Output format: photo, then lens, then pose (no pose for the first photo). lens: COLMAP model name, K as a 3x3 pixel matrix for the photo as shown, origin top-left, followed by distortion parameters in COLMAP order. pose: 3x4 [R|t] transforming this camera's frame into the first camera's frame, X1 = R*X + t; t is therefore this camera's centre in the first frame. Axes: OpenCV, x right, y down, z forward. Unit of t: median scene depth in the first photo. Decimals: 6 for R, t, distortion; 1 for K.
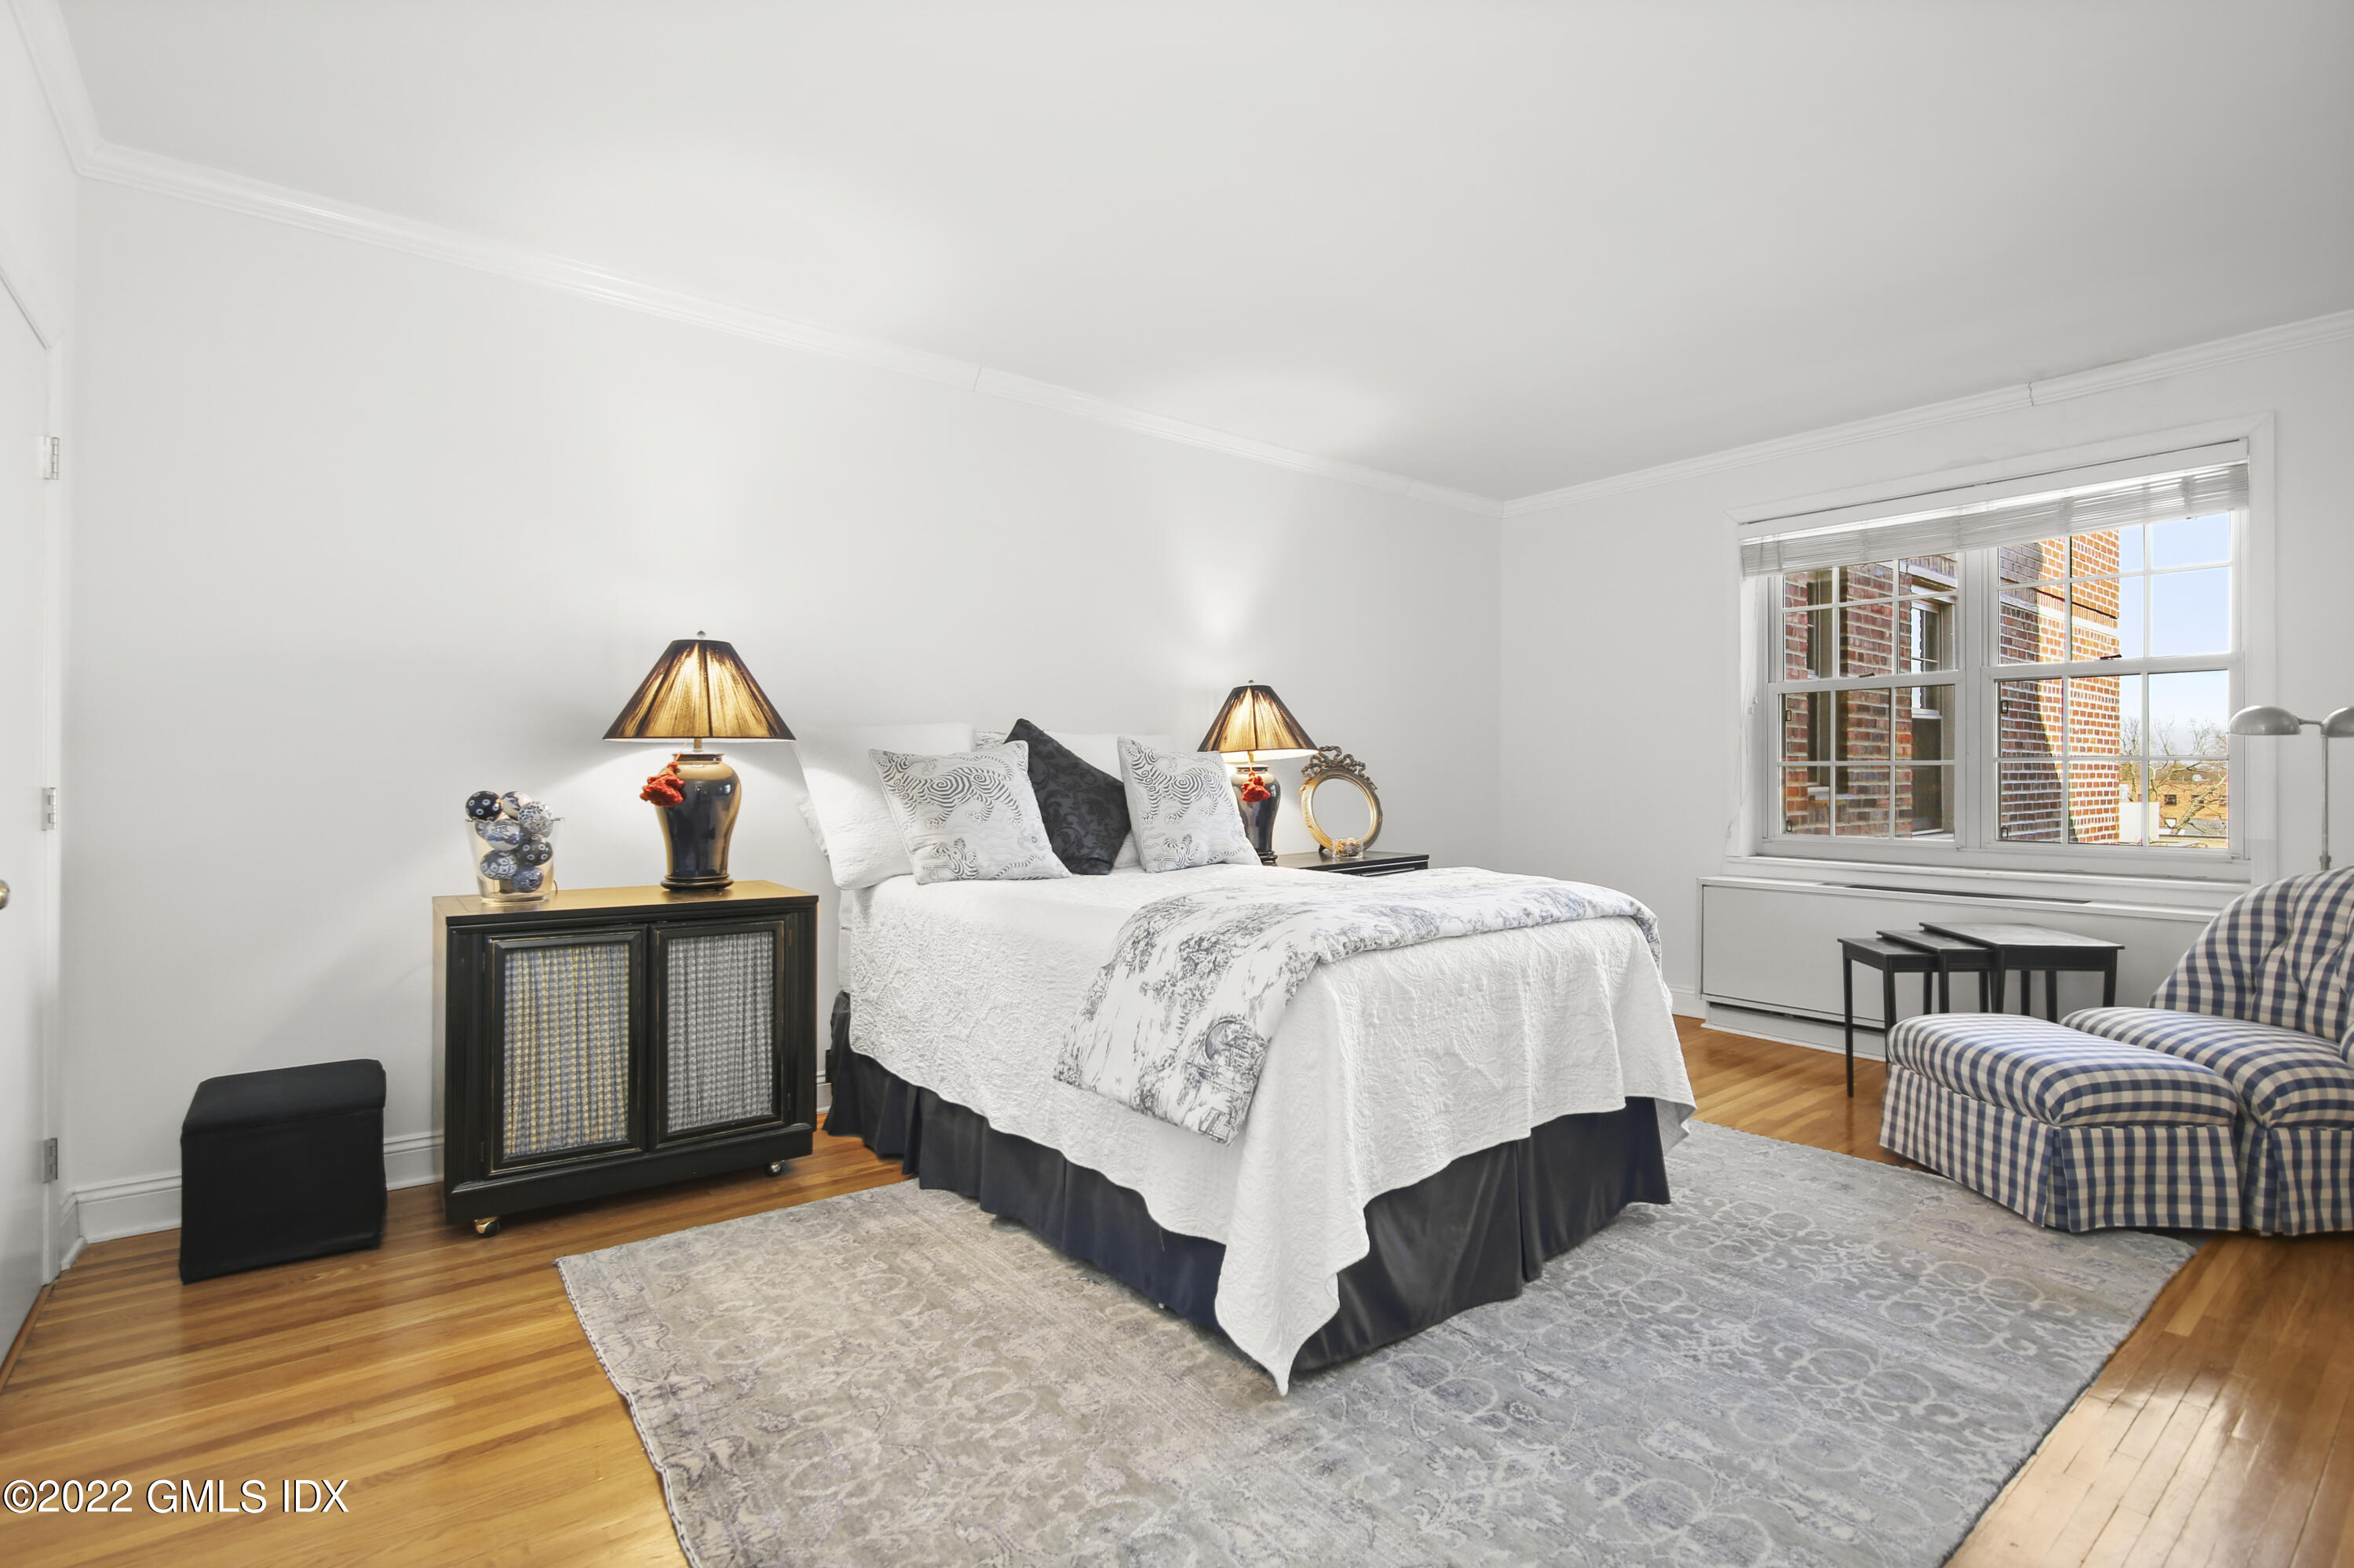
lens RADIAL K [[1100.2, 0, 1179.4], [0, 1100.2, 770.8], [0, 0, 1]] dist [-0.017057, 0.000532]
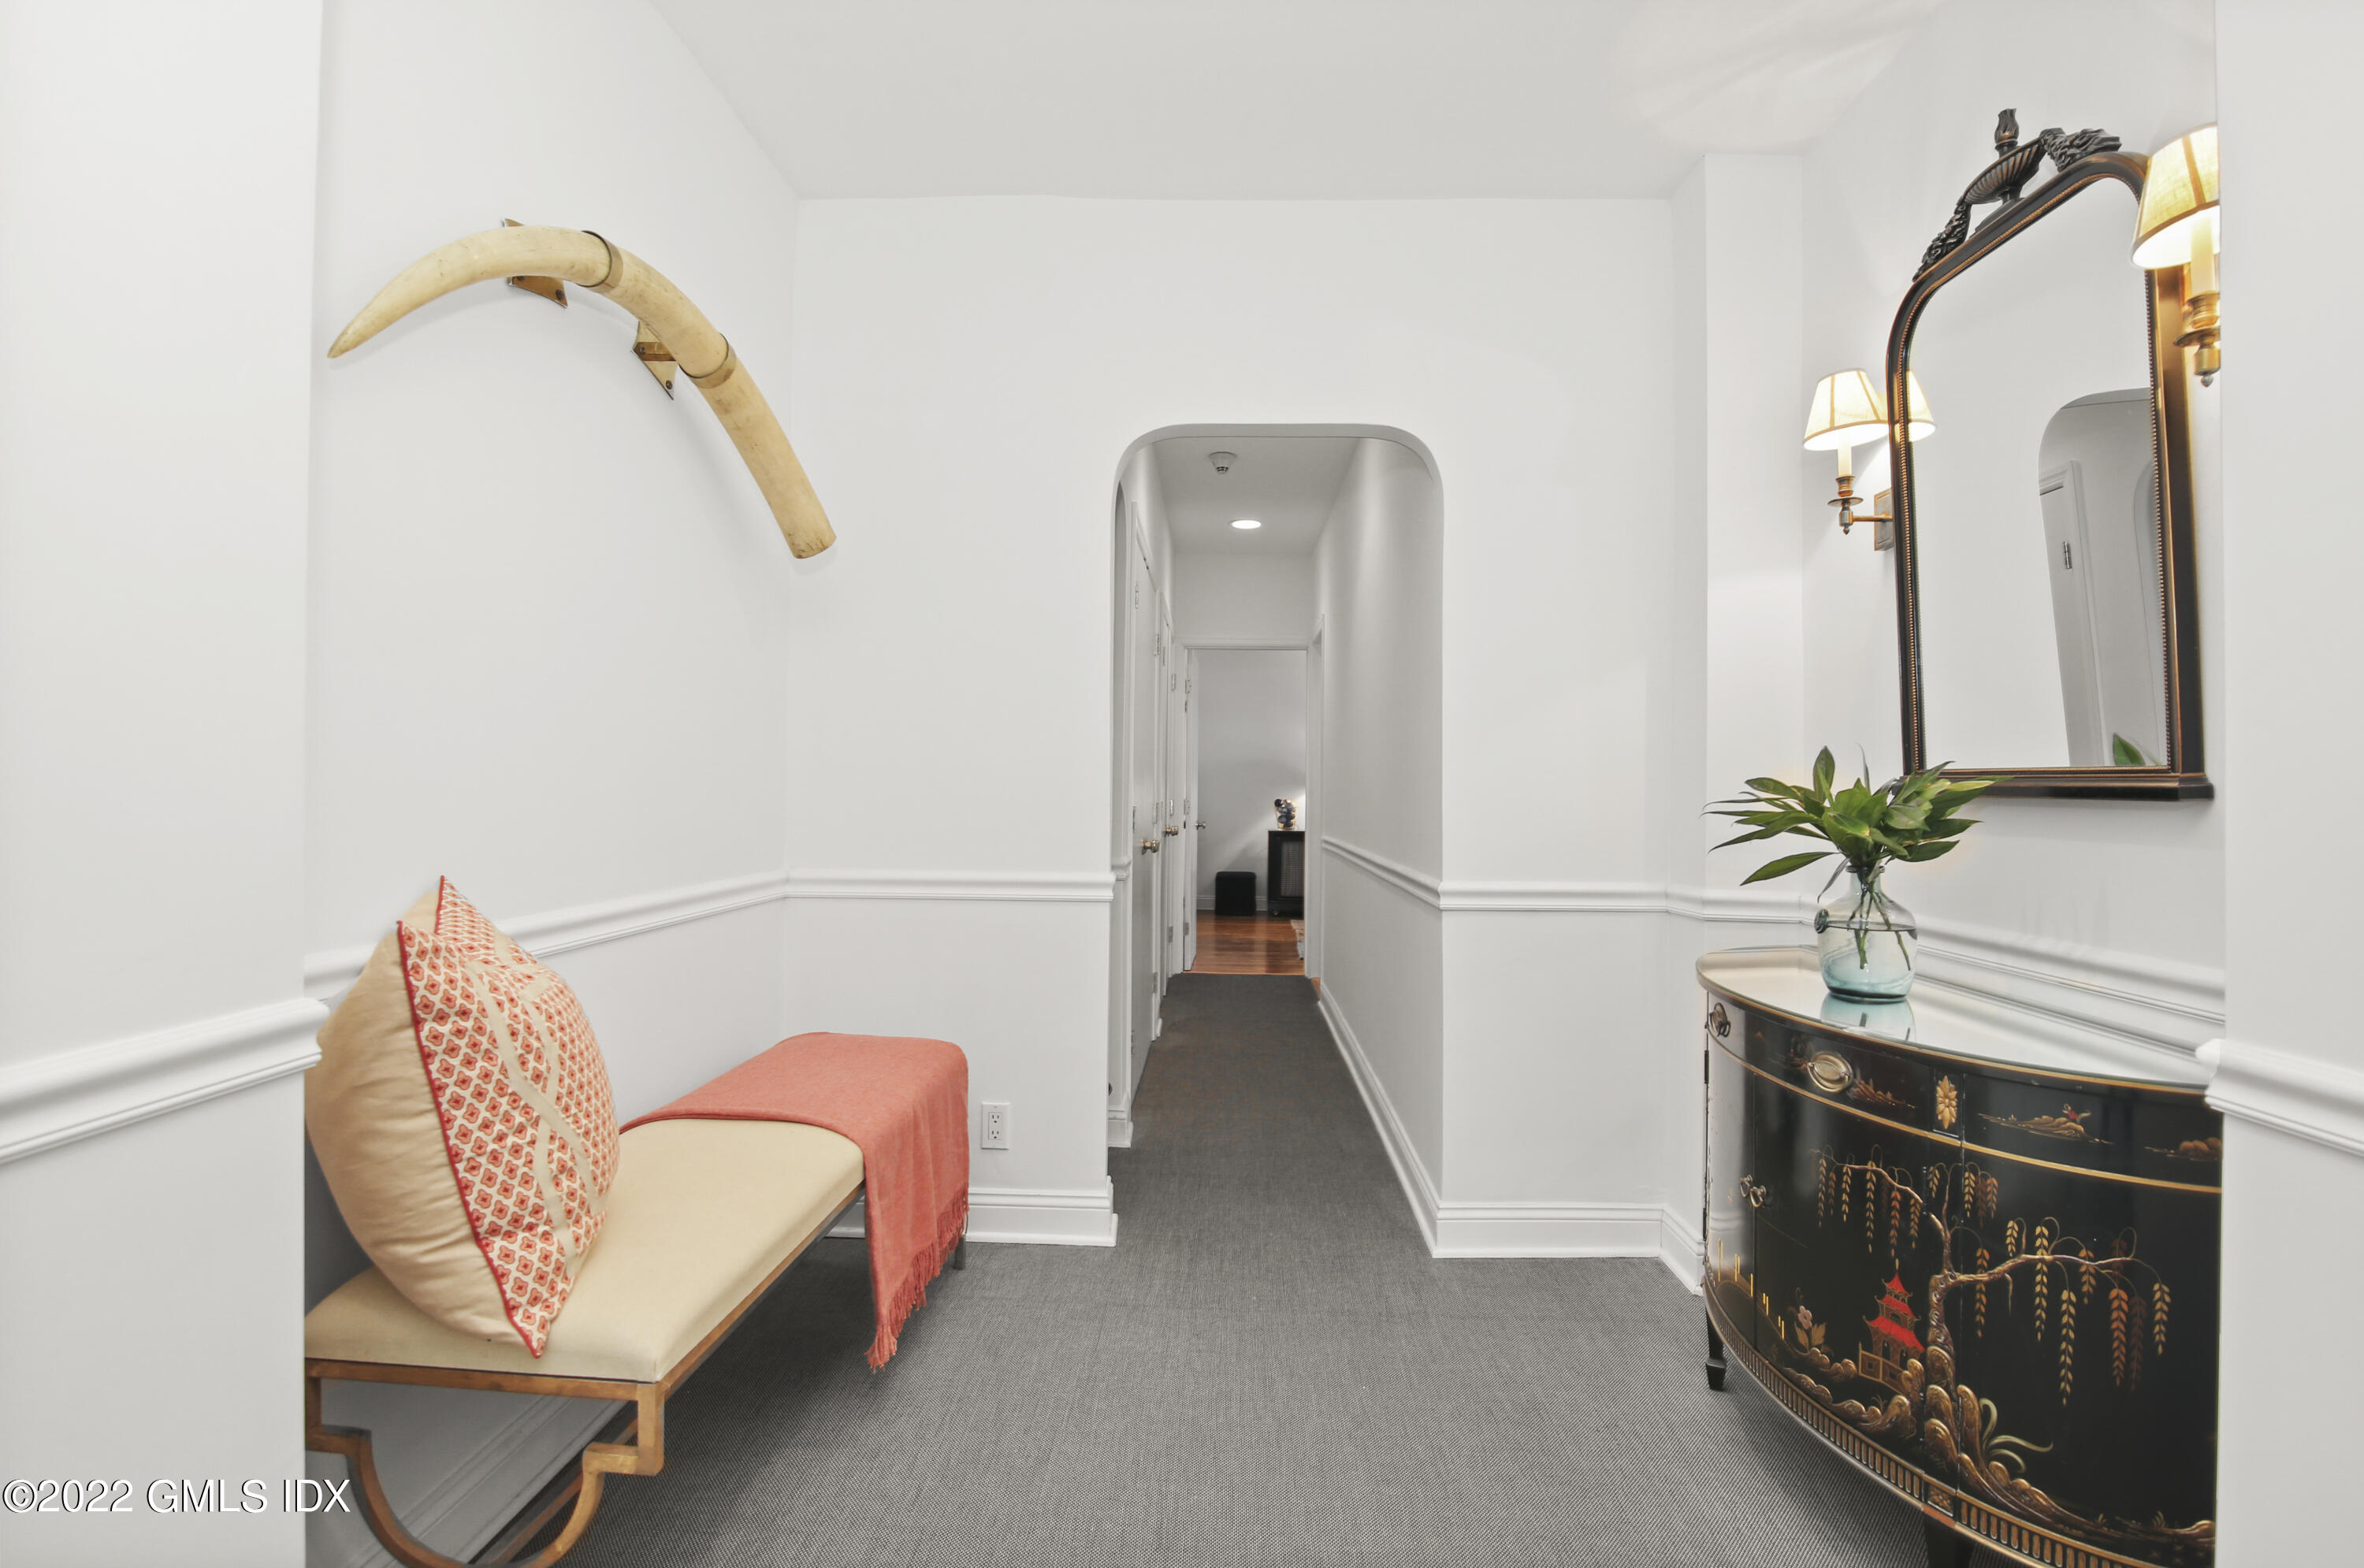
lens RADIAL K [[1115.3, 0, 1182.0], [0, 1115.3, 784.0], [0, 0, 1]] dist [-0.000927, -0.010108]
pose [[0.767748, 0.004721, -0.640734, 1.568403], [-0.008832, 0.999956, -0.003215, -0.018077], [0.640691, 0.008127, 0.767756, -2.159296]]
